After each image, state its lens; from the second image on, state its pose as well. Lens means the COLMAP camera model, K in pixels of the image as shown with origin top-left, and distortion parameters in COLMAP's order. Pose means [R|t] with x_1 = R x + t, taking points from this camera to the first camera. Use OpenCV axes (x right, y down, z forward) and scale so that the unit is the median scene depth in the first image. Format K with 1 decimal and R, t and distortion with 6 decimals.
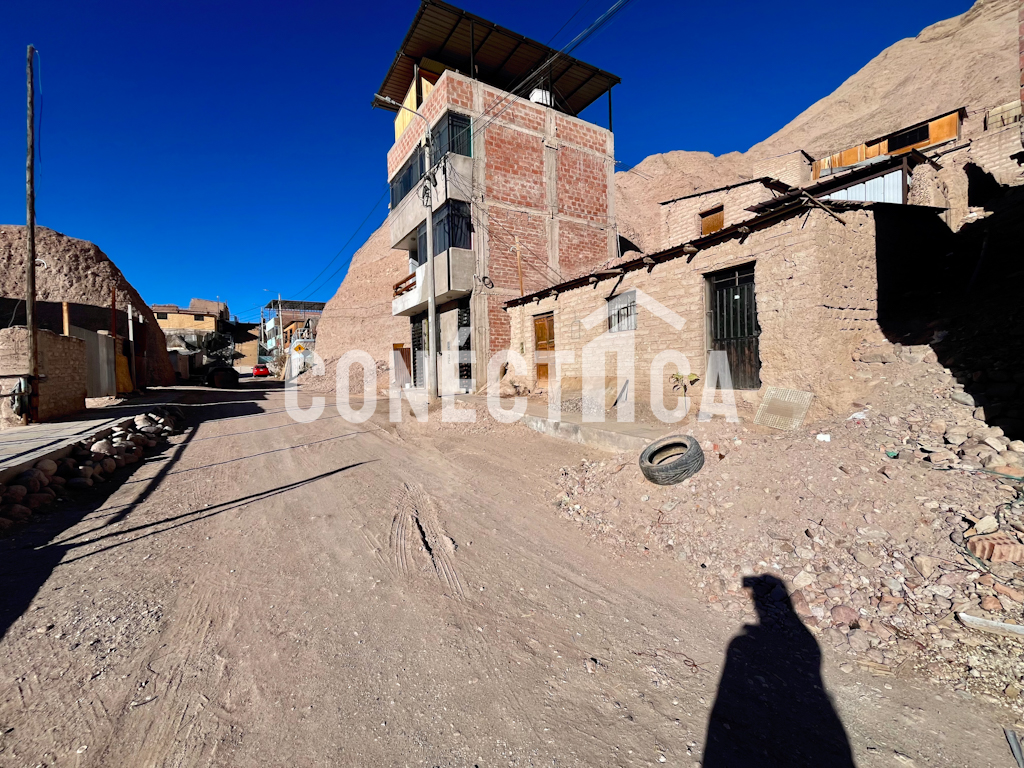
lens RADIAL K [[418.8, 0, 511.3], [0, 418.8, 383.8], [0, 0, 1]] dist [-0.002632, -0.000226]
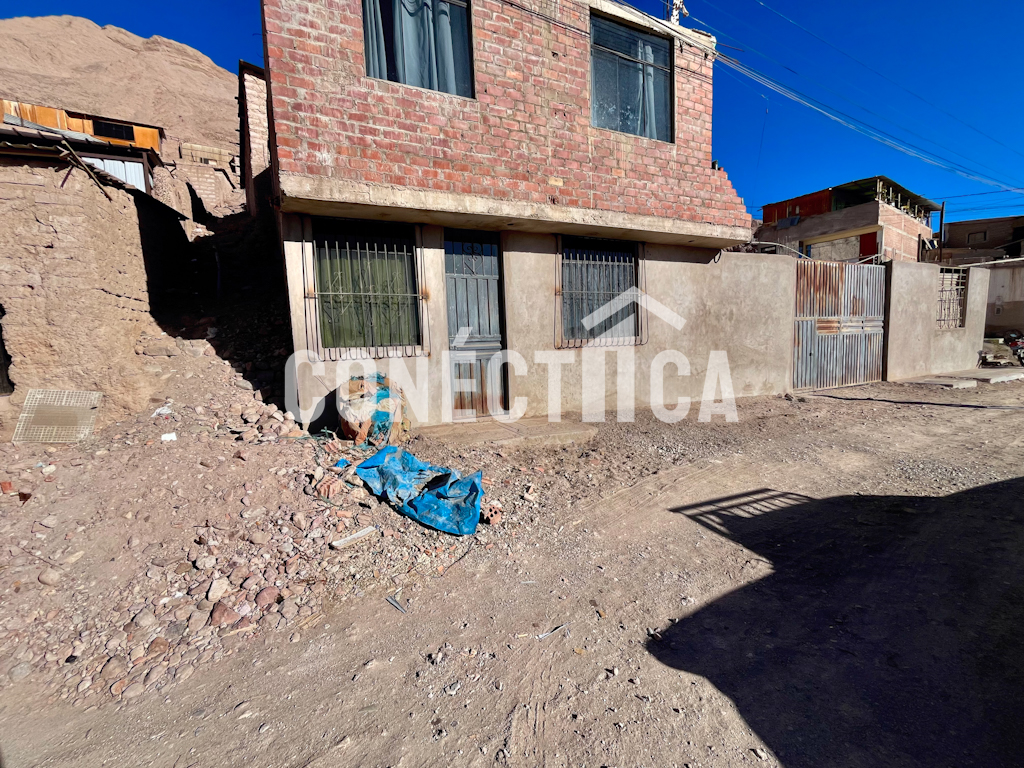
lens RADIAL K [[418.8, 0, 511.3], [0, 418.8, 383.8], [0, 0, 1]] dist [-0.002632, -0.000226]
pose [[0.066280, -0.070754, 0.995289, -0.141298], [0.059158, 0.996007, 0.066865, -0.005075], [-0.996046, 0.054447, 0.070201, 0.263562]]
